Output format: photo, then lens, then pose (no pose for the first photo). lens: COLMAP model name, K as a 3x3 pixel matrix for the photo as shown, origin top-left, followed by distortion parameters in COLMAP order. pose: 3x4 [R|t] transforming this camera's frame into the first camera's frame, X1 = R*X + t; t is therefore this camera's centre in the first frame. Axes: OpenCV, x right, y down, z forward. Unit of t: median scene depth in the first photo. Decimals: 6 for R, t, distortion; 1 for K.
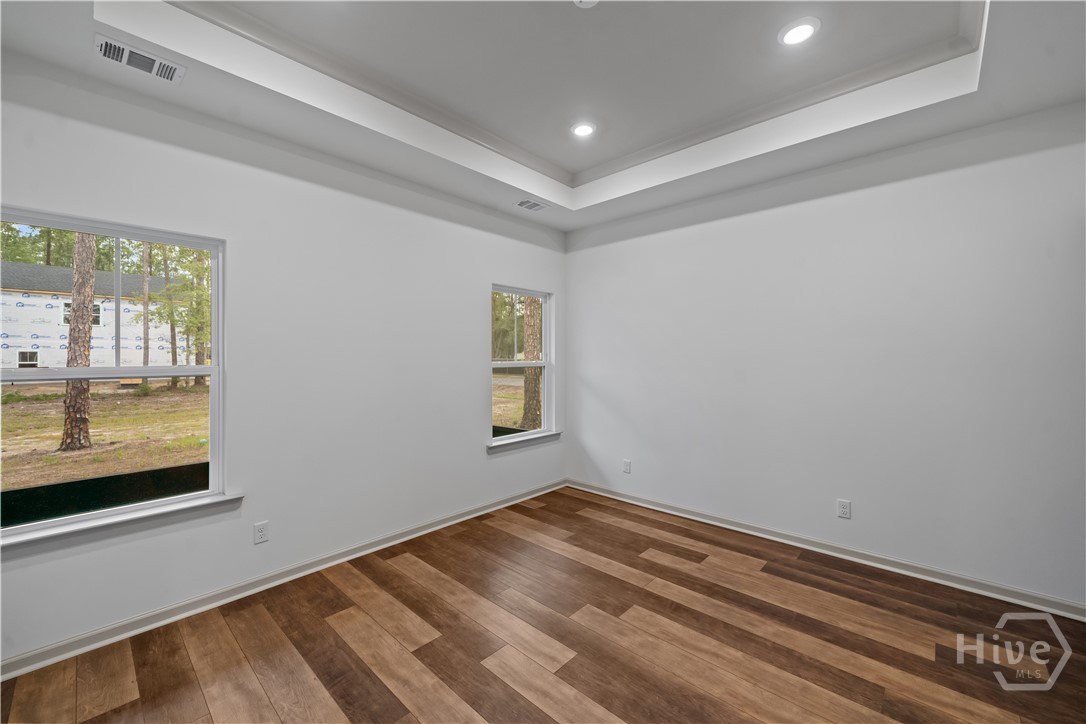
lens RADIAL K [[434.2, 0, 529.2], [0, 434.2, 362.0], [0, 0, 1]] dist [0.010436, -0.000065]
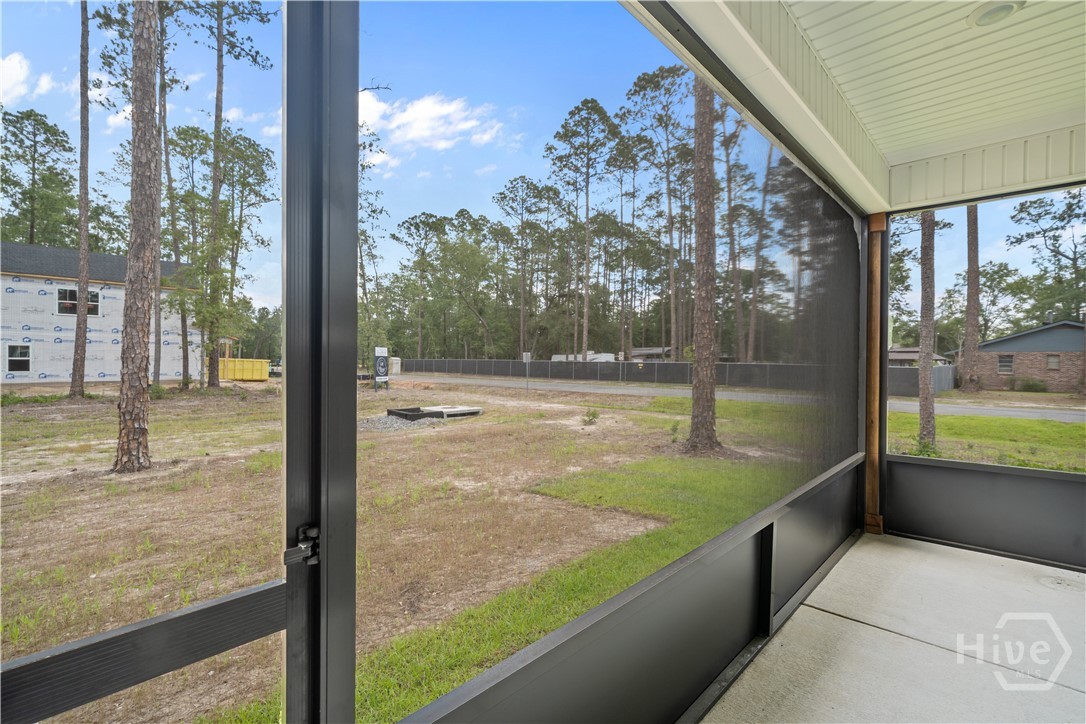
lens RADIAL K [[482.5, 0, 543.2], [0, 482.5, 370.7], [0, 0, 1]] dist [0.000764, -0.000038]
pose [[0.999949, 0.009177, -0.004176, -0.206650], [-0.009130, 0.999896, 0.011151, 0.009748], [0.004278, -0.011112, 0.999929, 0.117864]]
